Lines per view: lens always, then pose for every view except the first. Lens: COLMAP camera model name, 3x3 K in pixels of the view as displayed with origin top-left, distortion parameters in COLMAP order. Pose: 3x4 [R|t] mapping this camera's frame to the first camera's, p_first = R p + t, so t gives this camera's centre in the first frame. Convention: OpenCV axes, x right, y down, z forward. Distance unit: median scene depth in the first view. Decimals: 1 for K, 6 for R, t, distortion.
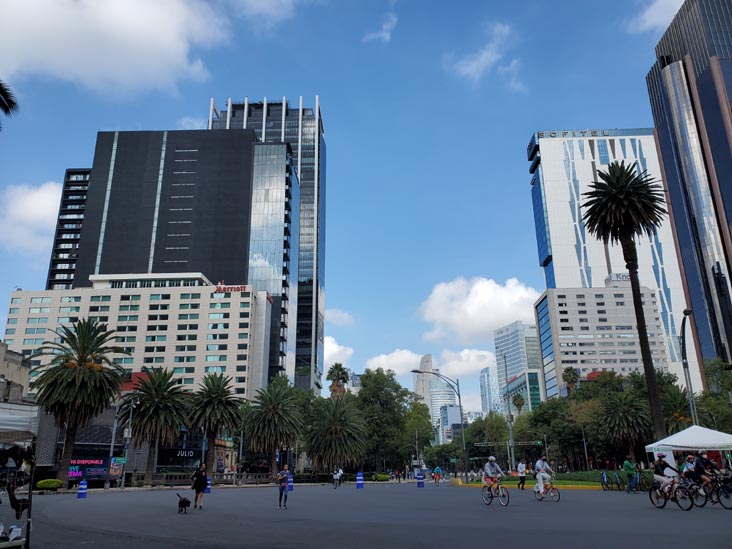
lens RADIAL K [[553.1, 0, 367.5], [0, 553.1, 285.4], [0, 0, 1]] dist [0.008801, 0.001701]
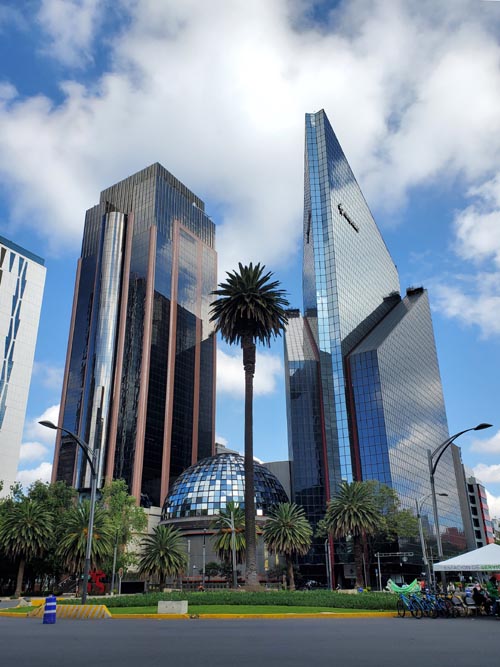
lens RADIAL K [[542.5, 0, 239.9], [0, 542.5, 367.0], [0, 0, 1]] dist [0.002045, 0.008608]
pose [[0.528614, 0.315484, 0.788059, -0.131948], [-0.264305, 0.943393, -0.200379, 0.074878], [-0.806666, -0.102365, 0.582075, 0.234066]]
